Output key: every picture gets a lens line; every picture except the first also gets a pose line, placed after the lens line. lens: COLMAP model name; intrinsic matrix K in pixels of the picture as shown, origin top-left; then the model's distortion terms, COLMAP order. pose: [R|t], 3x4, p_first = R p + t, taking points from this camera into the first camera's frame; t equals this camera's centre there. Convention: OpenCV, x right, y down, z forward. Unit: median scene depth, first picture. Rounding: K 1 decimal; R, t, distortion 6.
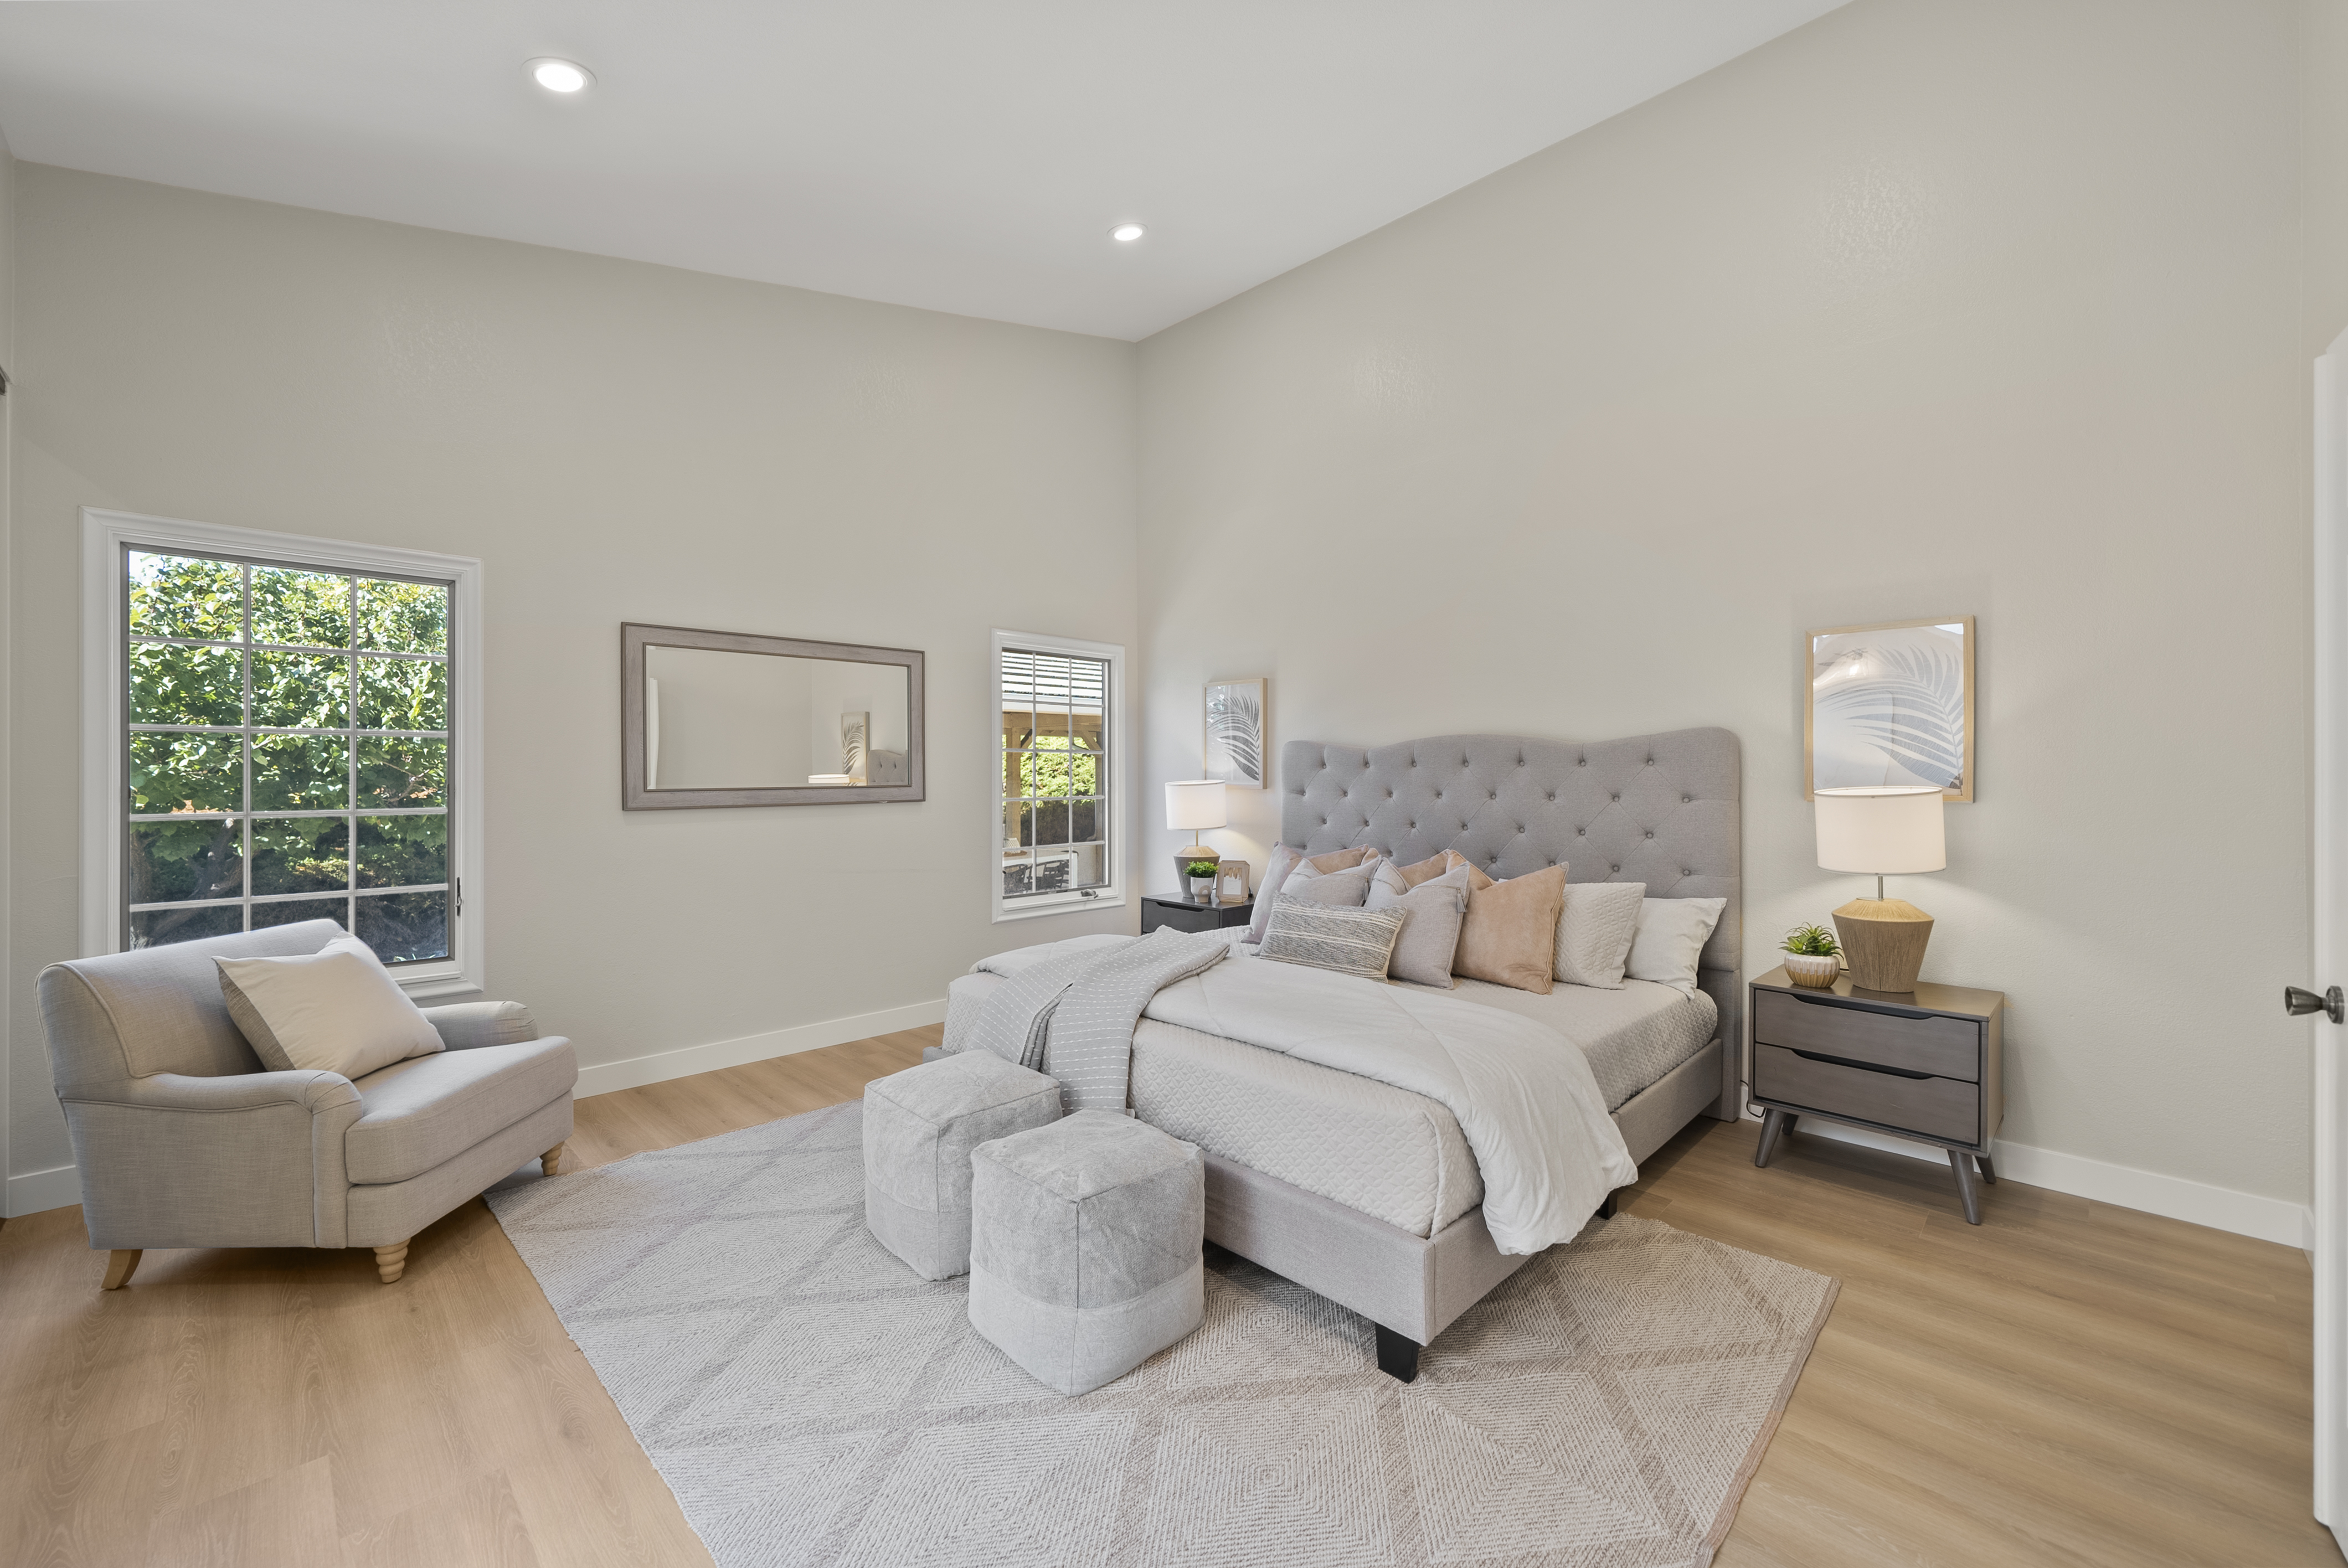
lens RADIAL K [[930.2, 0, 1167.1], [0, 930.2, 775.2], [0, 0, 1]] dist [0.012329, 0.000072]
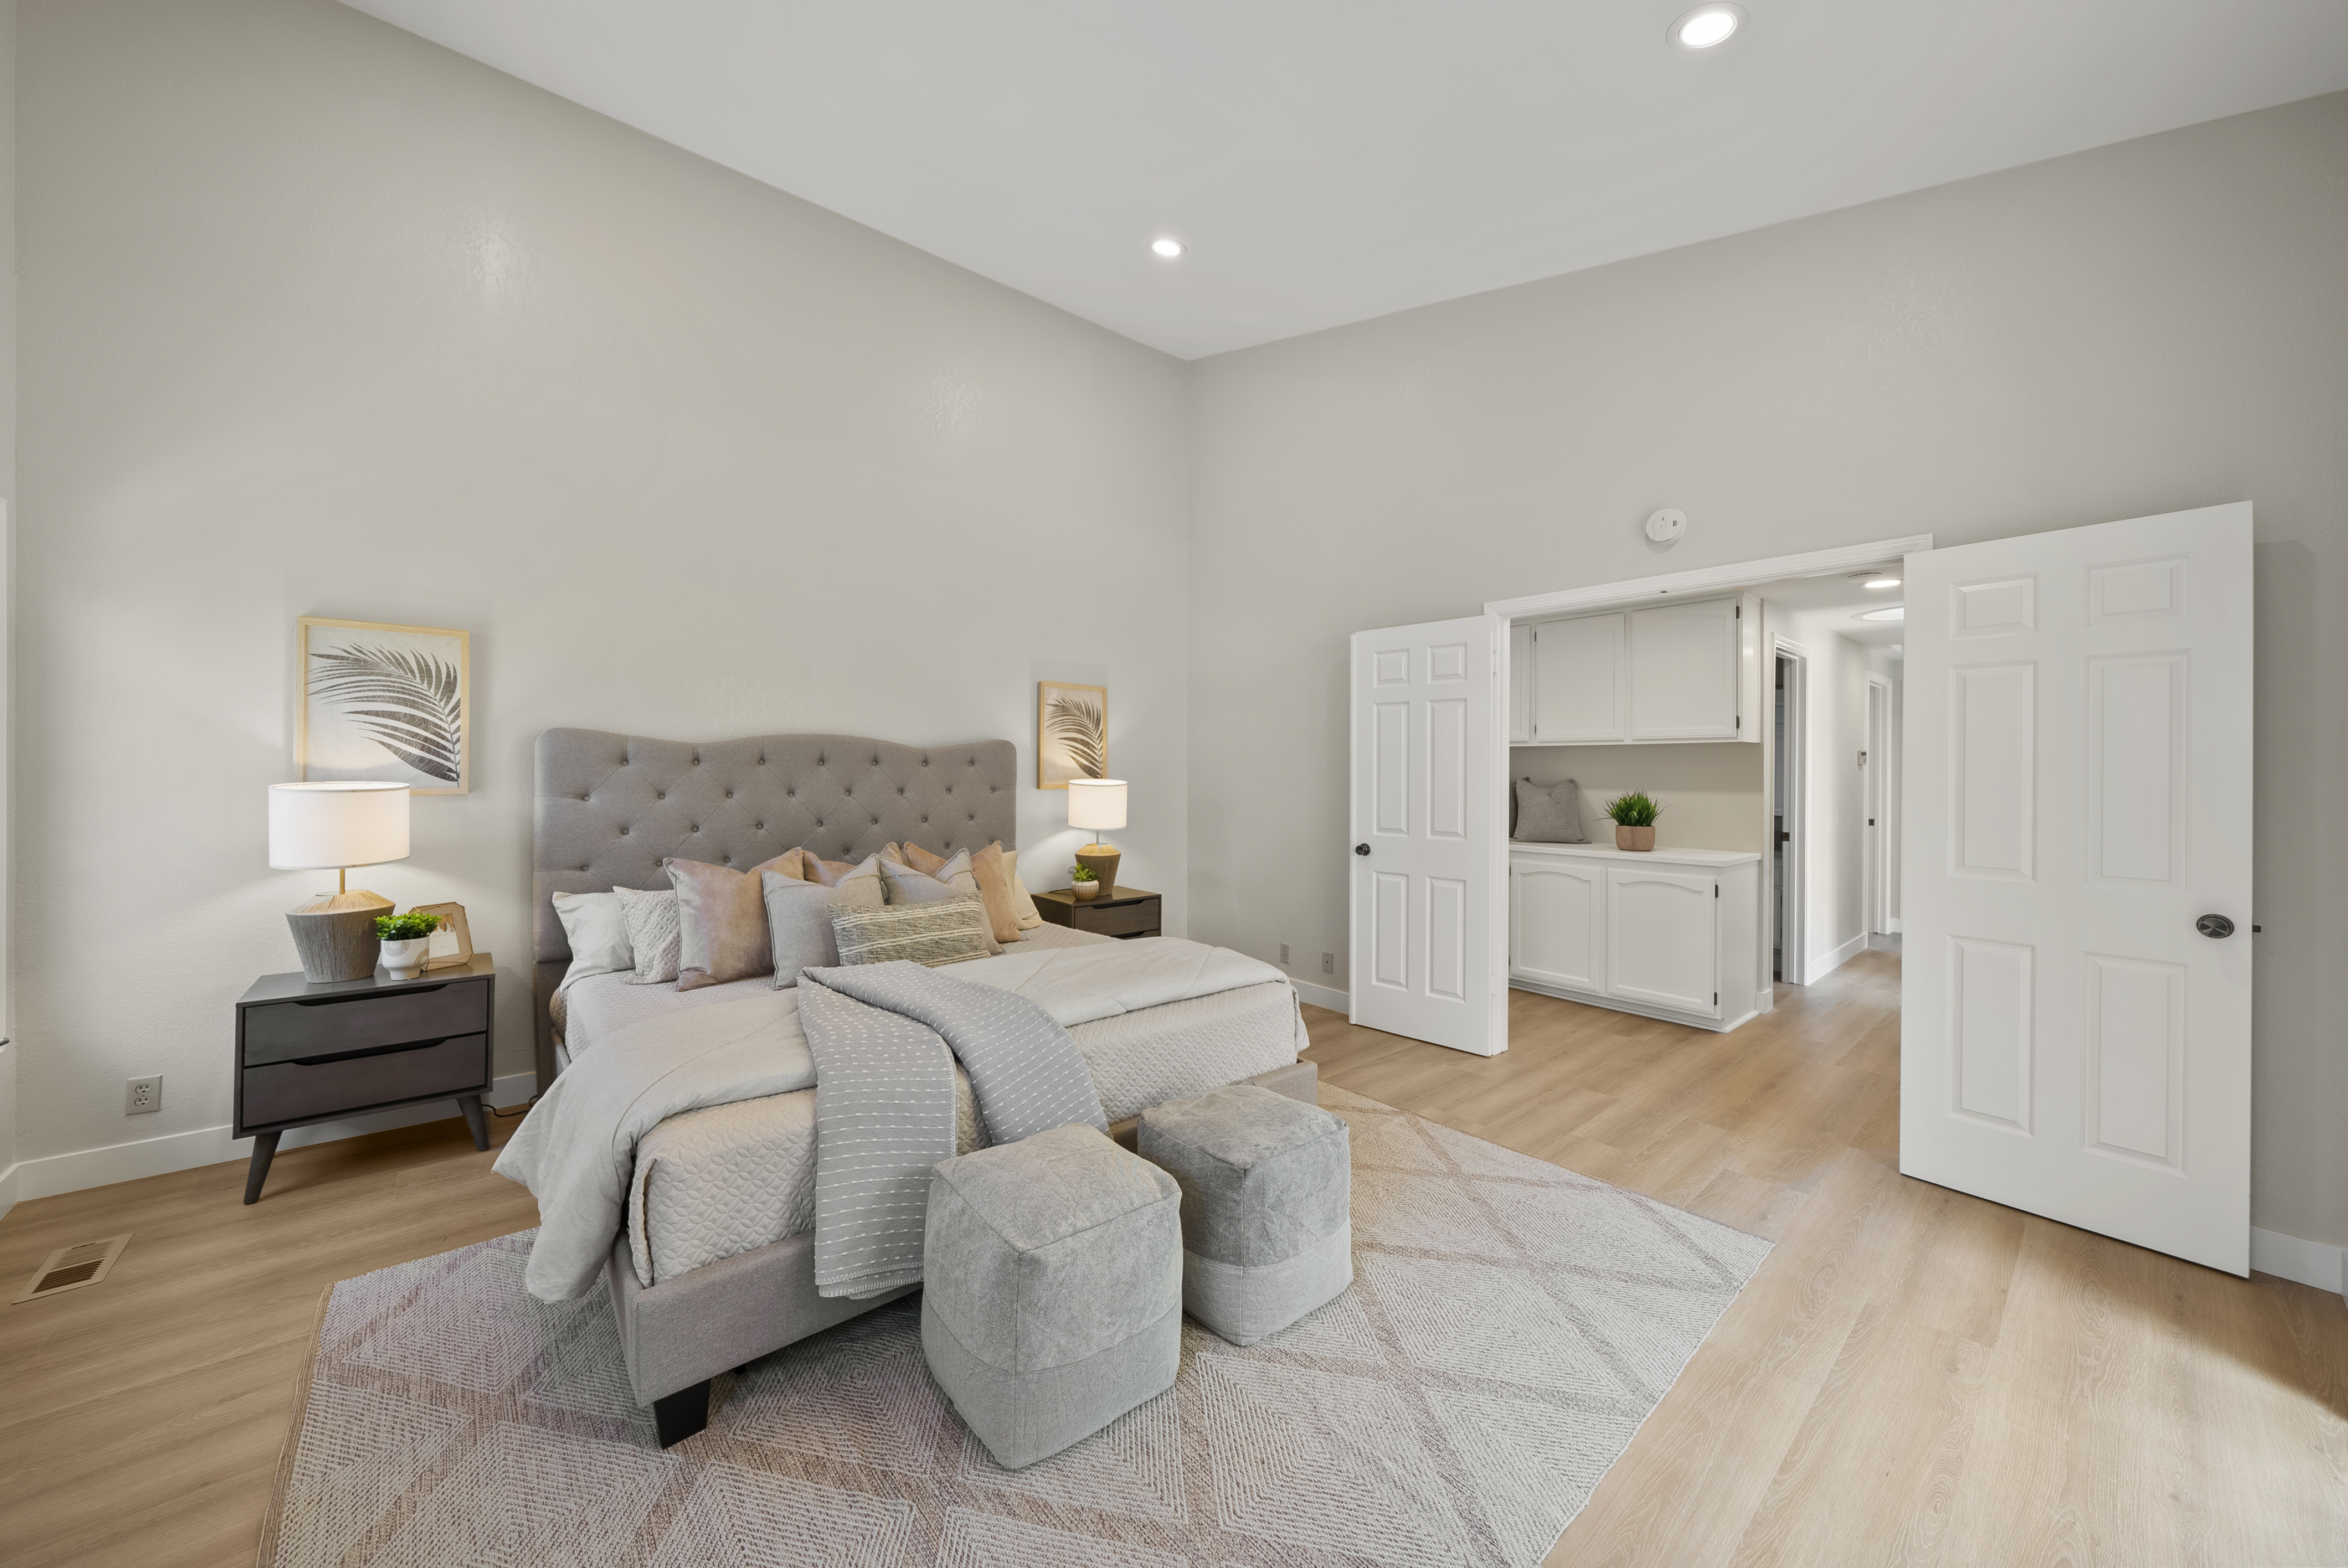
lens RADIAL K [[820.5, 0, 1164.8], [0, 820.5, 776.3], [0, 0, 1]] dist [-0.006632, -0.000027]
pose [[0.085910, -0.006197, 0.996284, -0.490436], [-0.001923, 0.999978, 0.006386, -0.003217], [-0.996301, -0.002465, 0.085896, 0.474158]]
